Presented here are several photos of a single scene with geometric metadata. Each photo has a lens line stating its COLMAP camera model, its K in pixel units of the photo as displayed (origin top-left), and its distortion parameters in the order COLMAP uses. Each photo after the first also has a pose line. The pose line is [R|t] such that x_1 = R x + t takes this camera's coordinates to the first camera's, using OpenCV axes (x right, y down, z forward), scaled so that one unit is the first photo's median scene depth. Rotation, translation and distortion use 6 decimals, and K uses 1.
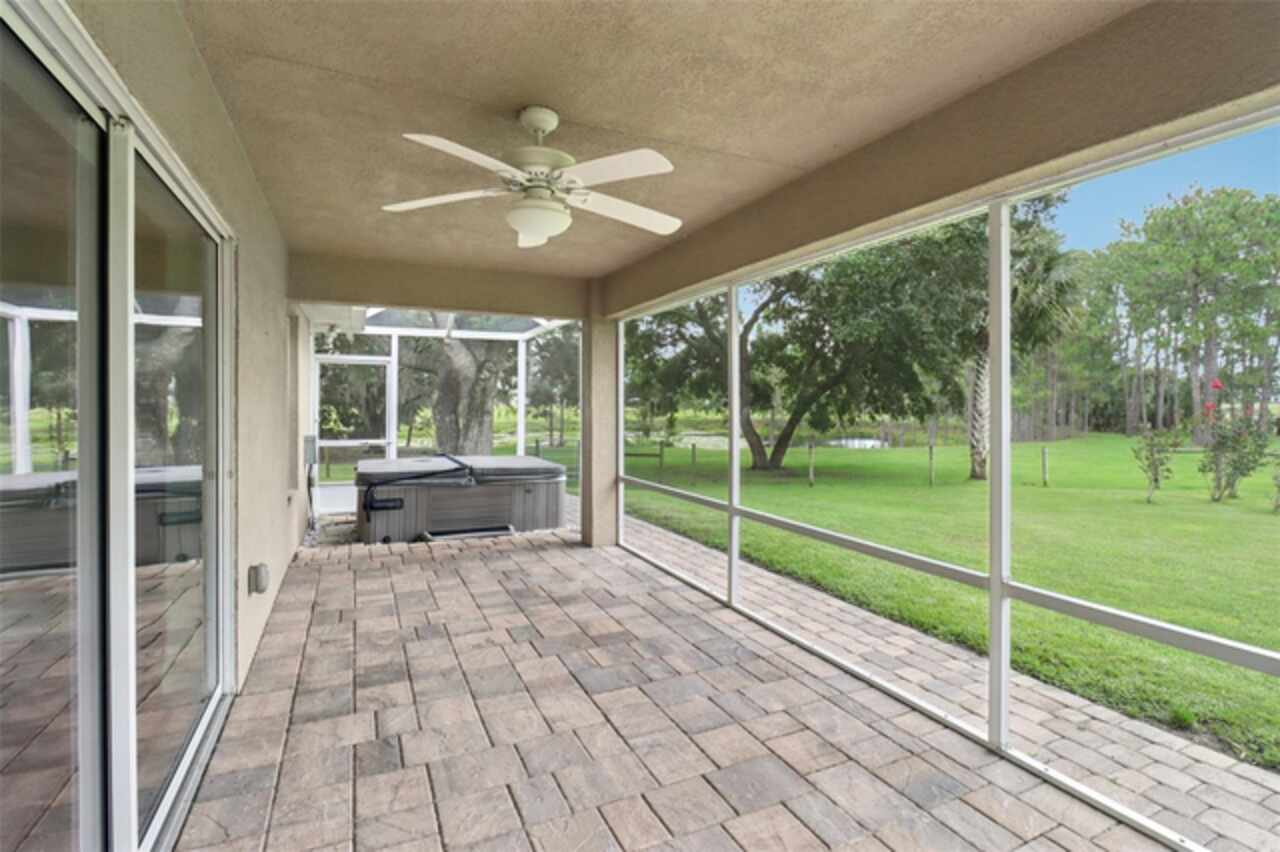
lens RADIAL K [[609.9, 0, 638.6], [0, 609.9, 401.5], [0, 0, 1]] dist [-0.000590, -0.012502]
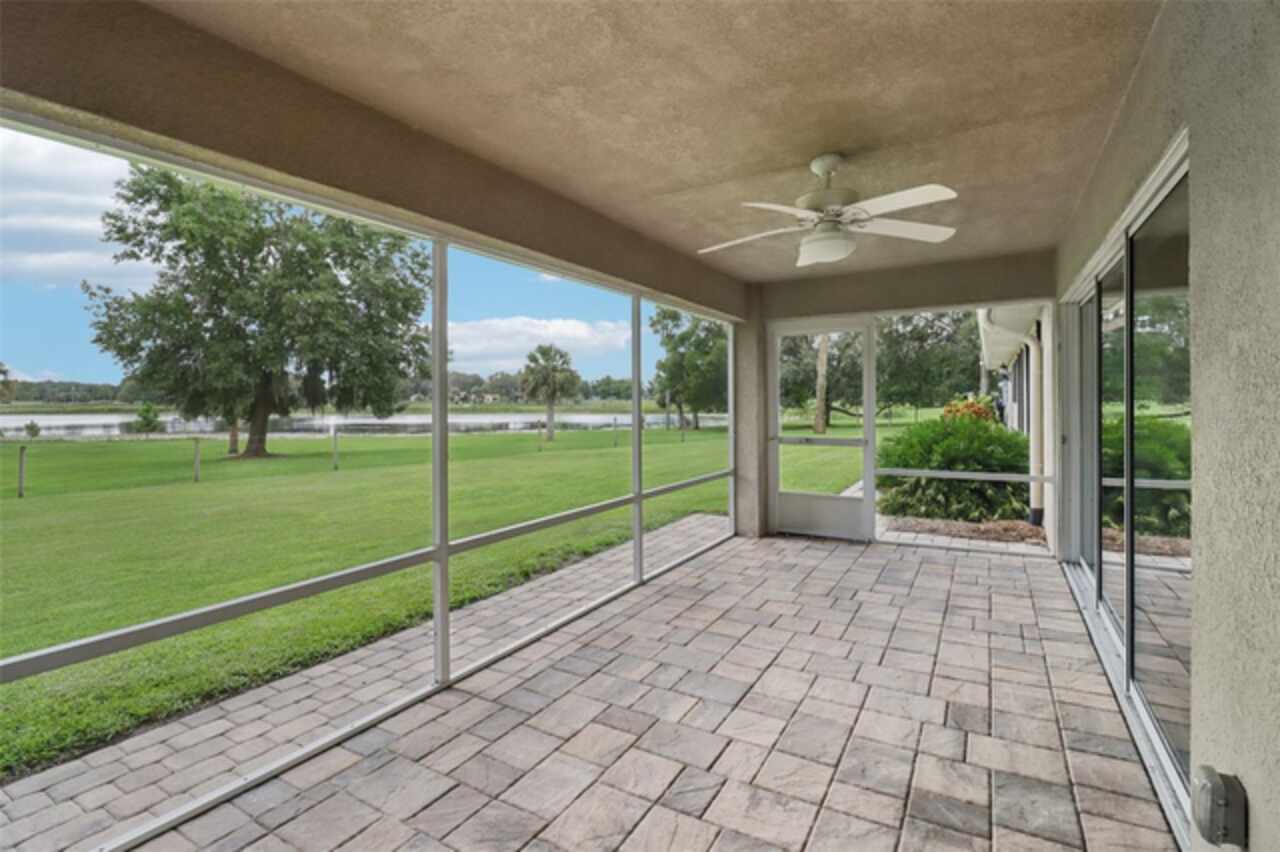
lens RADIAL K [[609.9, 0, 638.6], [0, 609.9, 401.5], [0, 0, 1]] dist [-0.000590, -0.012502]
pose [[-0.574587, 0.001299, 0.818442, -0.343108], [0.005195, 0.999984, 0.002060, -0.000746], [-0.818427, 0.005435, -0.574585, 0.736047]]
